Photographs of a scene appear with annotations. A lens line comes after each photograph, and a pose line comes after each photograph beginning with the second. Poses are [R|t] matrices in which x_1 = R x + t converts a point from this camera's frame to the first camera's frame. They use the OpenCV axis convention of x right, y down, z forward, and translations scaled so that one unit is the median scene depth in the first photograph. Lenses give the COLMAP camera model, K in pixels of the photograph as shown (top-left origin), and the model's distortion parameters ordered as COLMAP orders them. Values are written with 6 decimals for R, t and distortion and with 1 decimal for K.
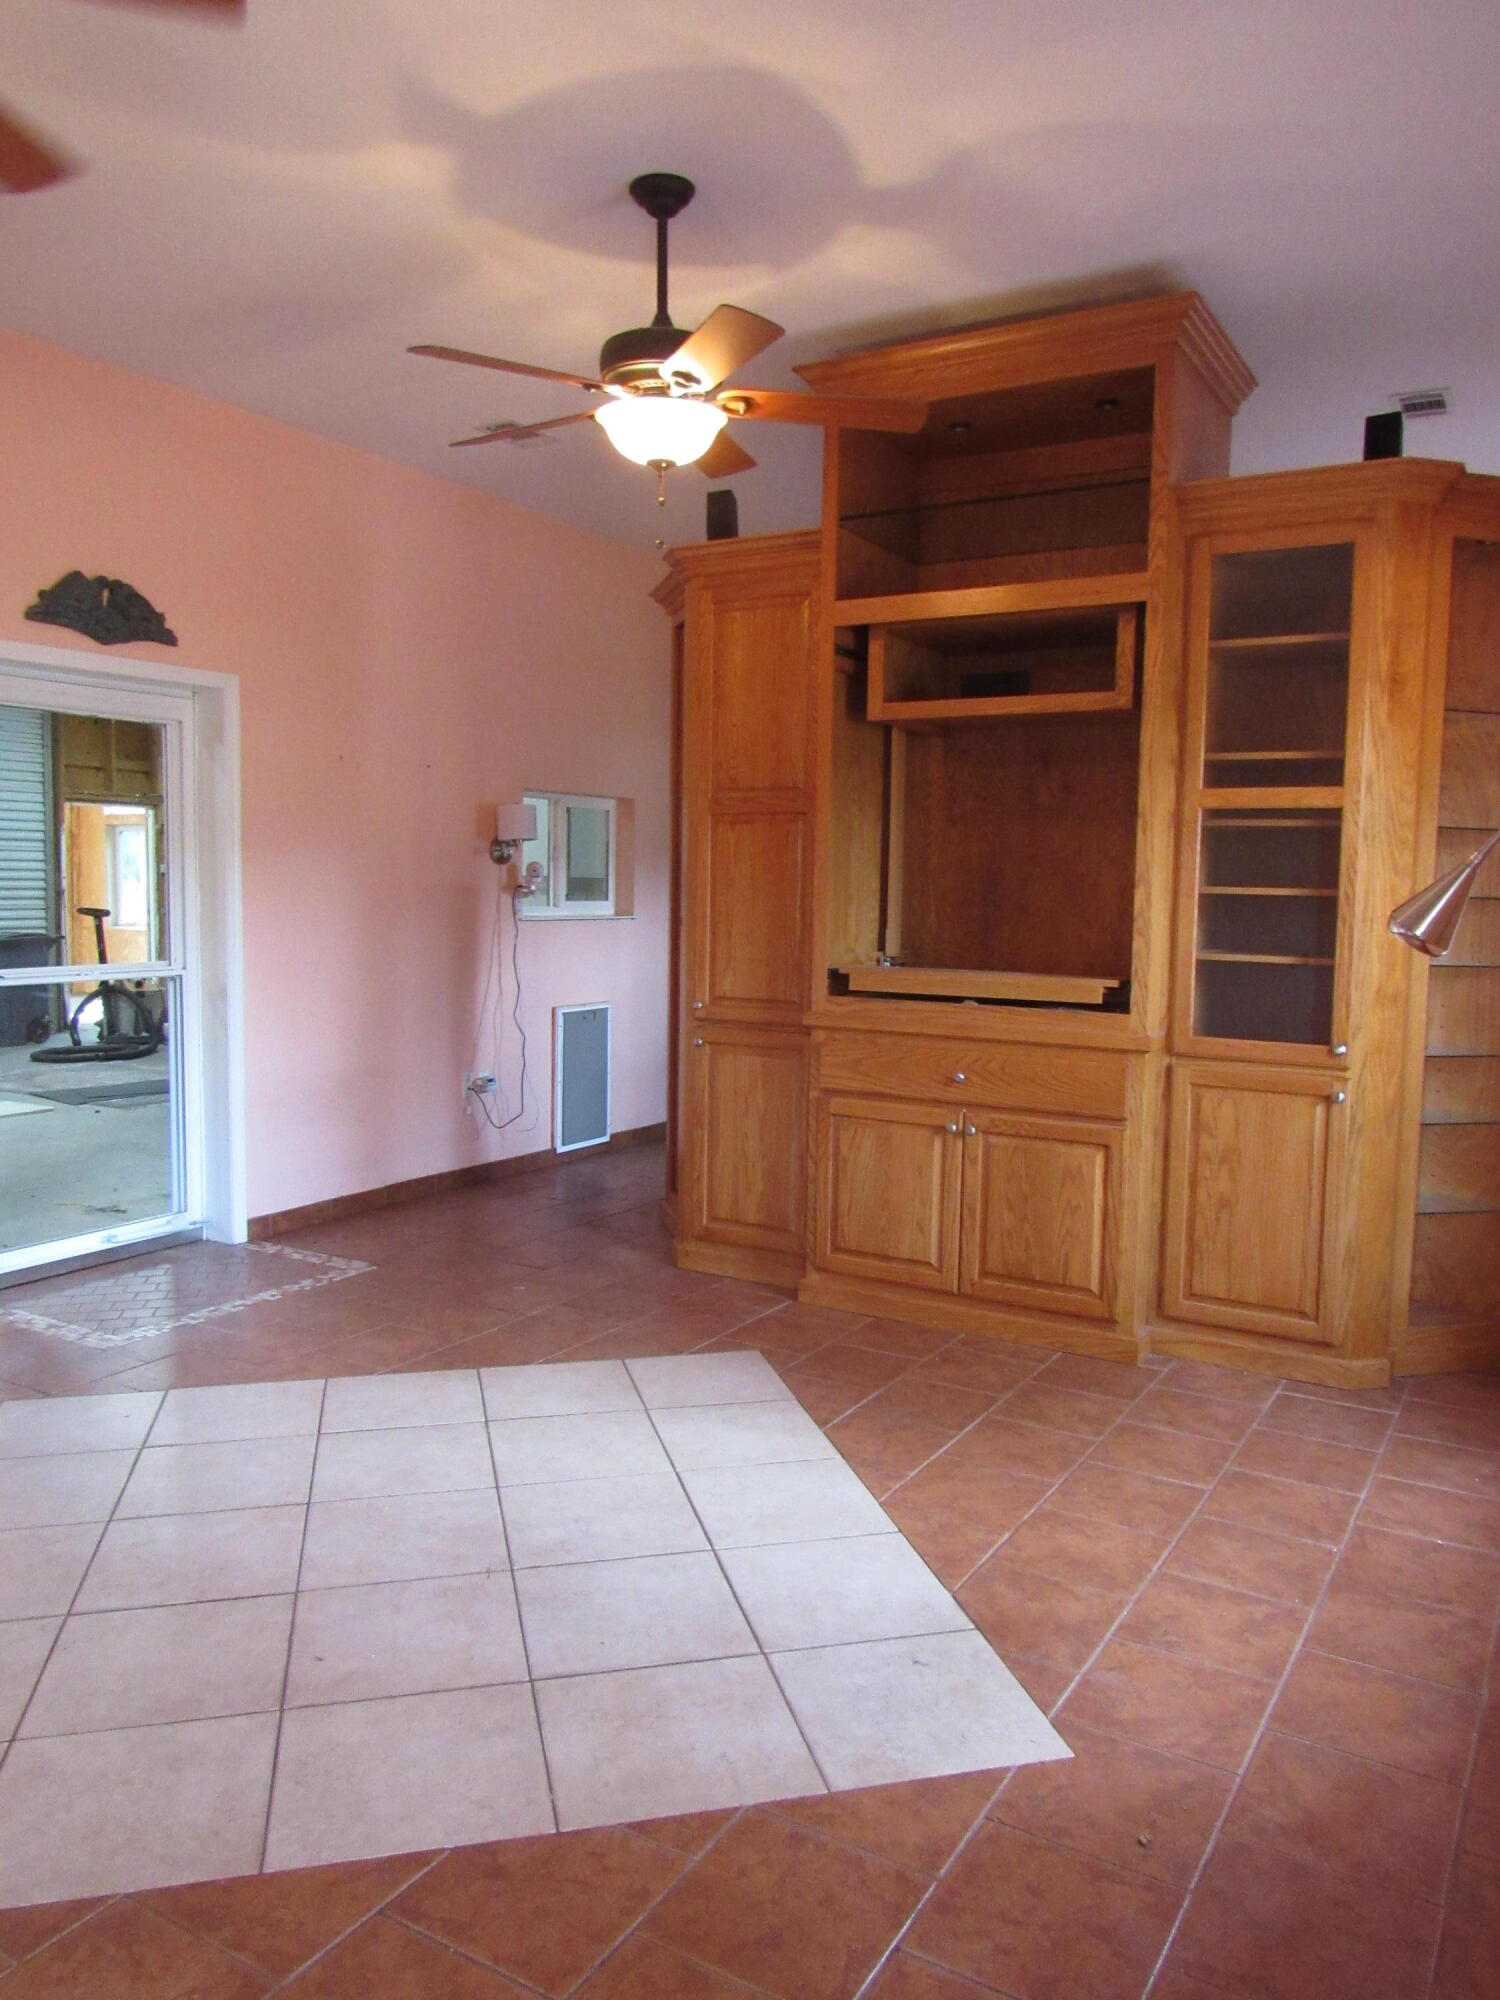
lens RADIAL K [[1447.0, 0, 769.9], [0, 1447.0, 982.4], [0, 0, 1]] dist [-0.032651, 0.017027]
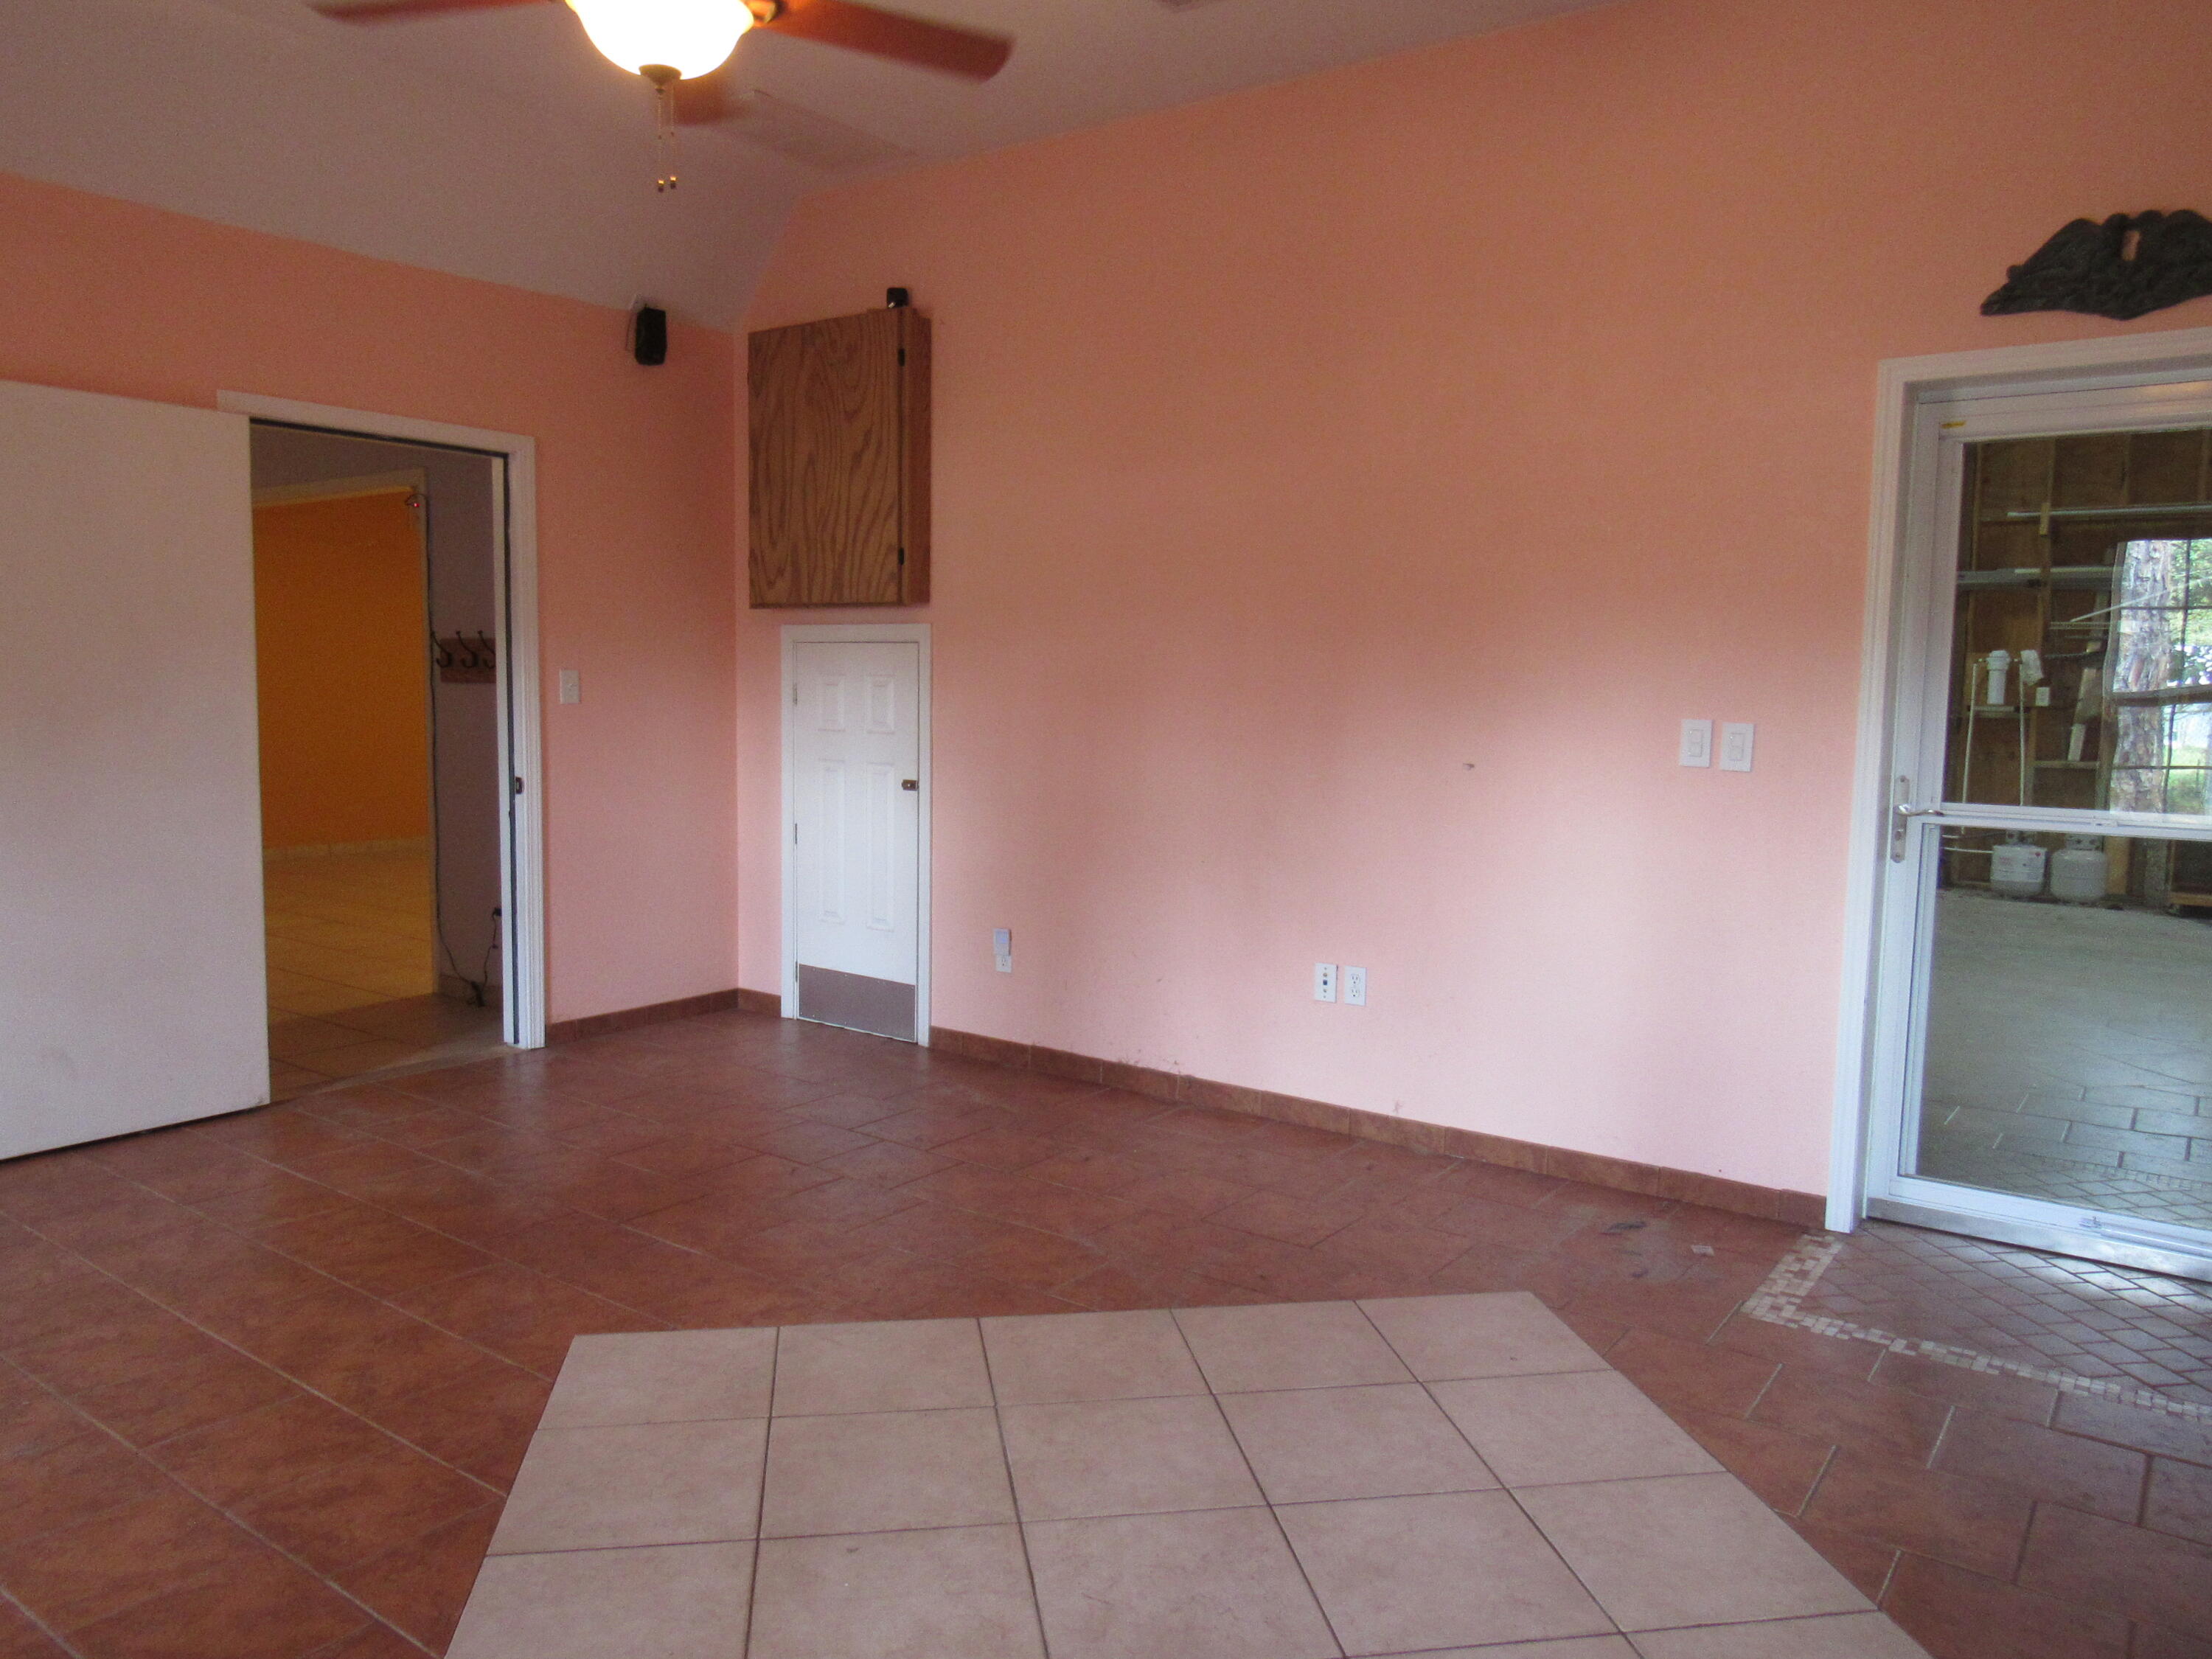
lens RADIAL K [[1600.4, 0, 1071.9], [0, 1600.4, 832.1], [0, 0, 1]] dist [-0.032651, 0.017027]
pose [[-0.104782, 0.085765, -0.990790, 0.342321], [-0.080373, 0.992285, 0.094394, -0.037913], [0.991242, 0.089524, -0.097081, 0.676698]]
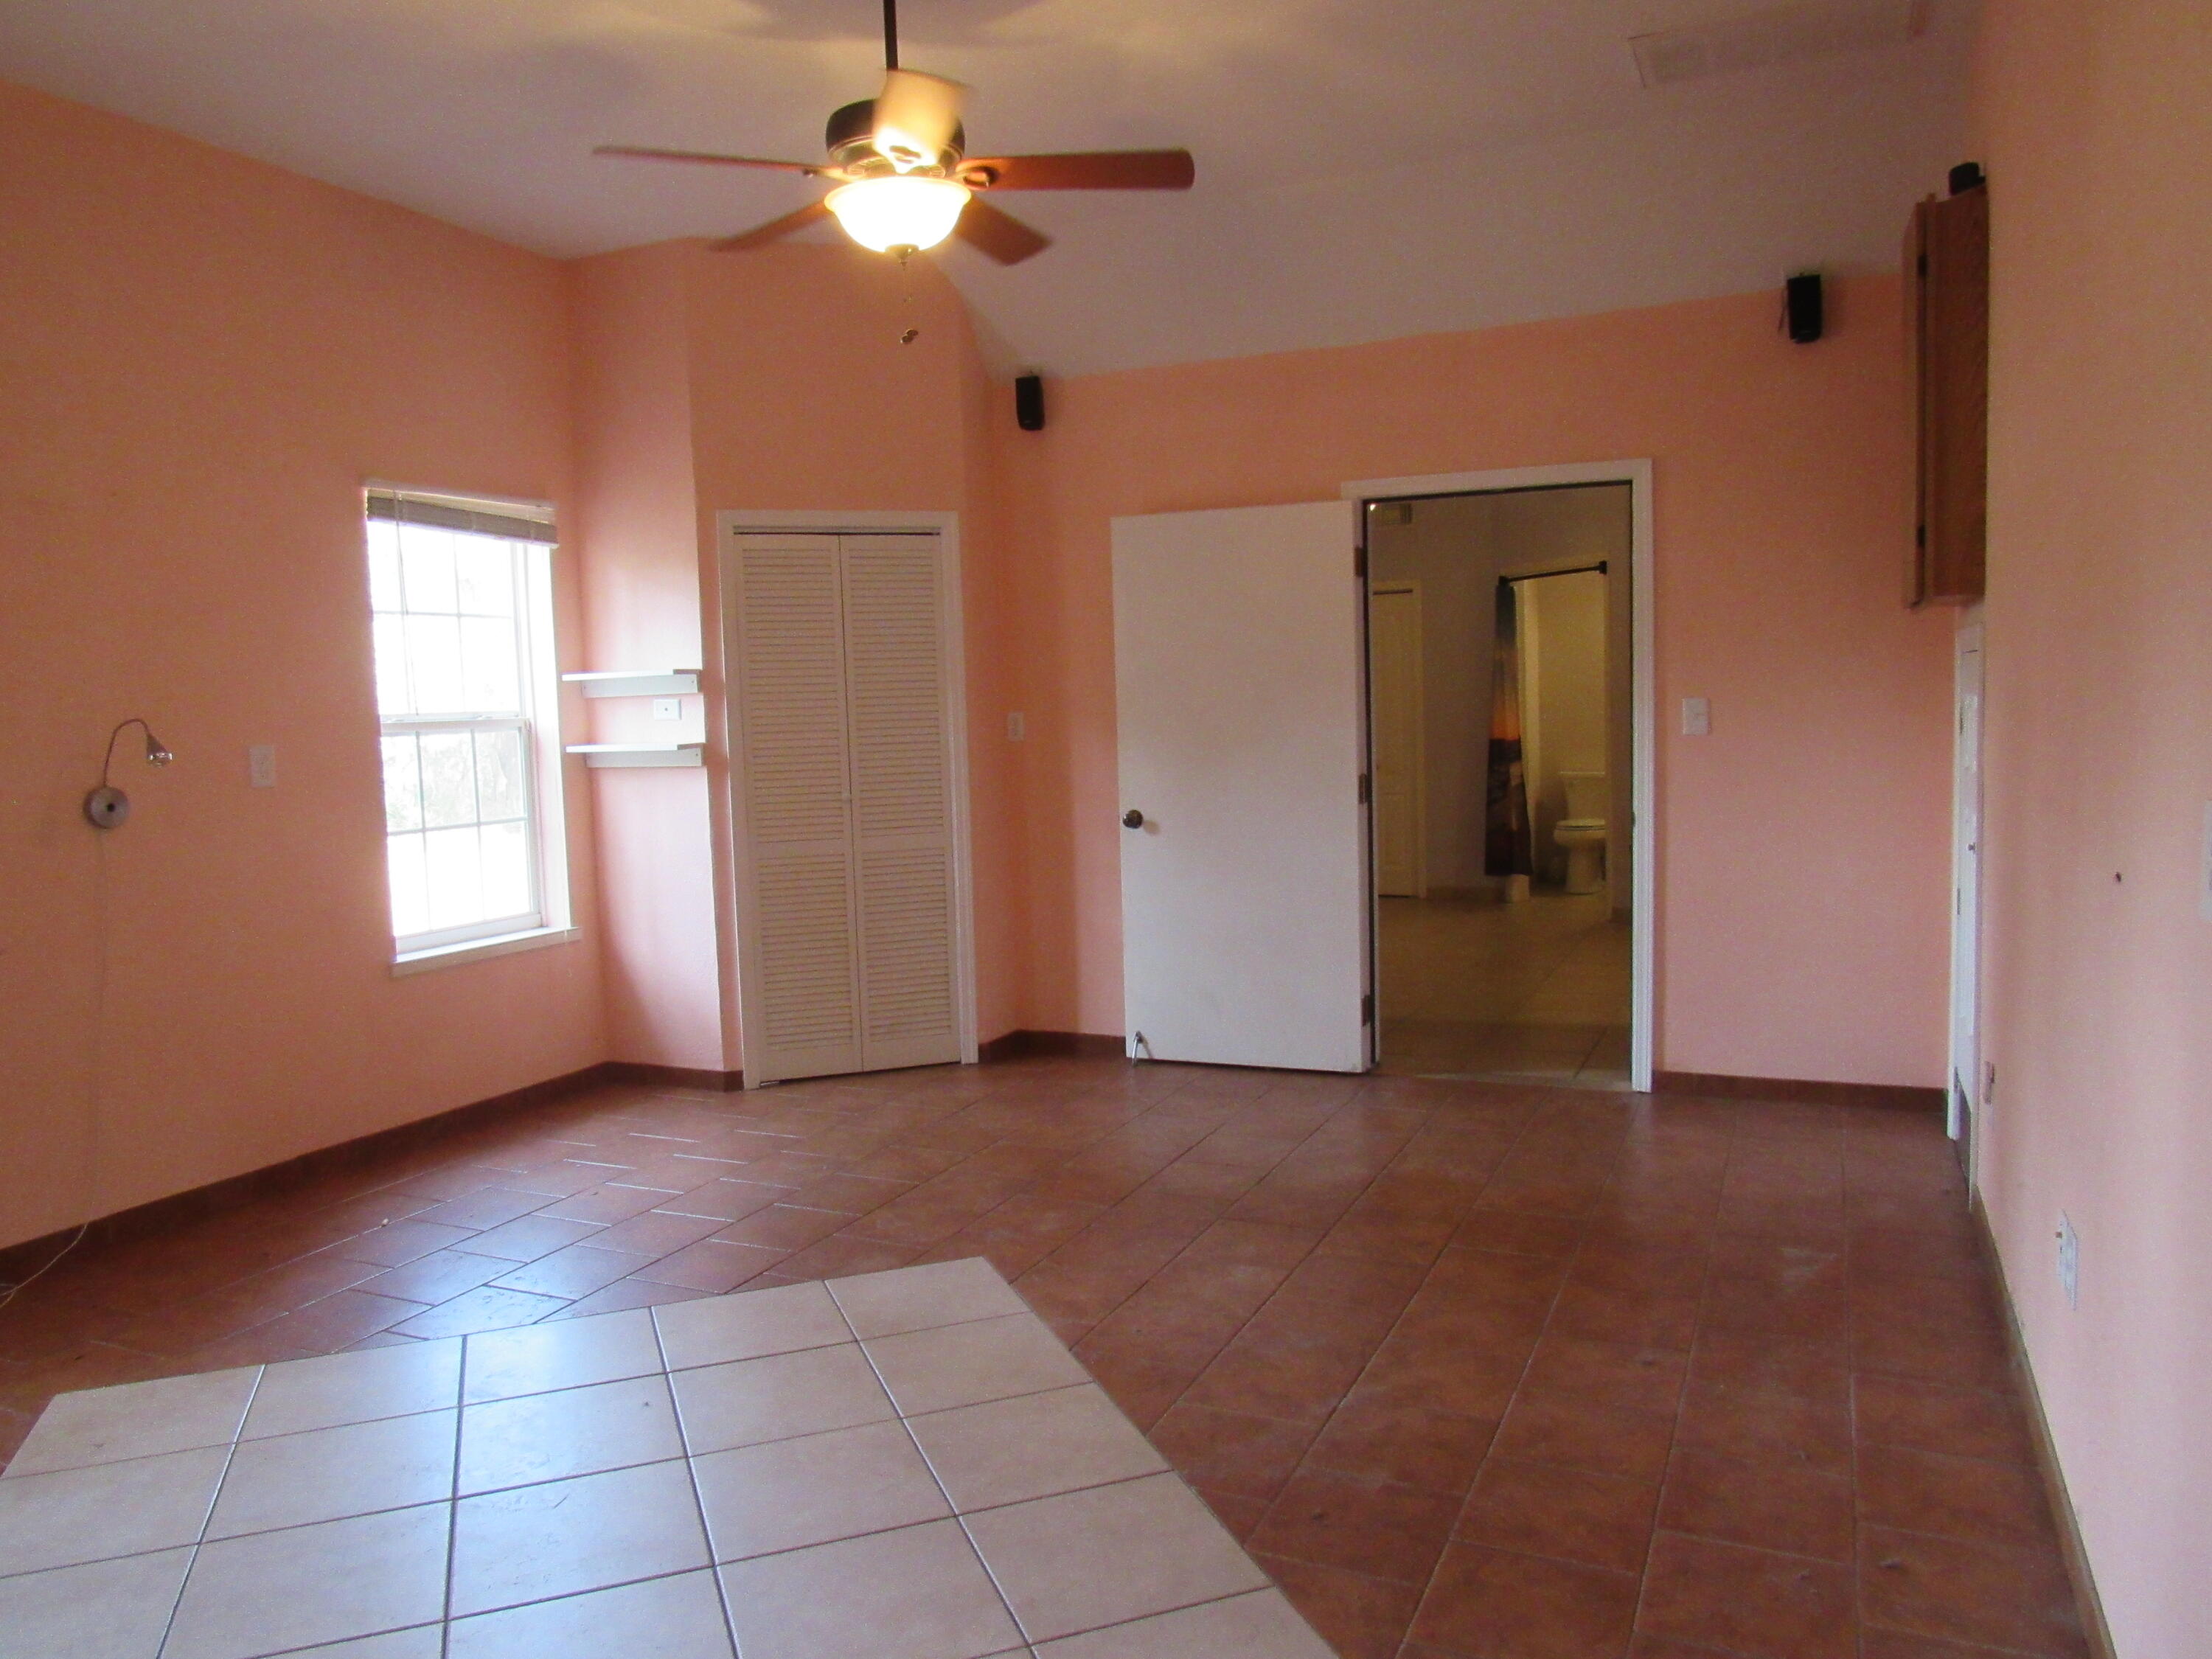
lens RADIAL K [[1600.4, 0, 1098.5], [0, 1600.4, 833.7], [0, 0, 1]] dist [-0.032651, 0.017027]
pose [[-0.994524, 0.030604, -0.099929, -0.320371], [0.015596, 0.988917, 0.147646, -0.095856], [0.103340, 0.145279, -0.983979, 1.274566]]
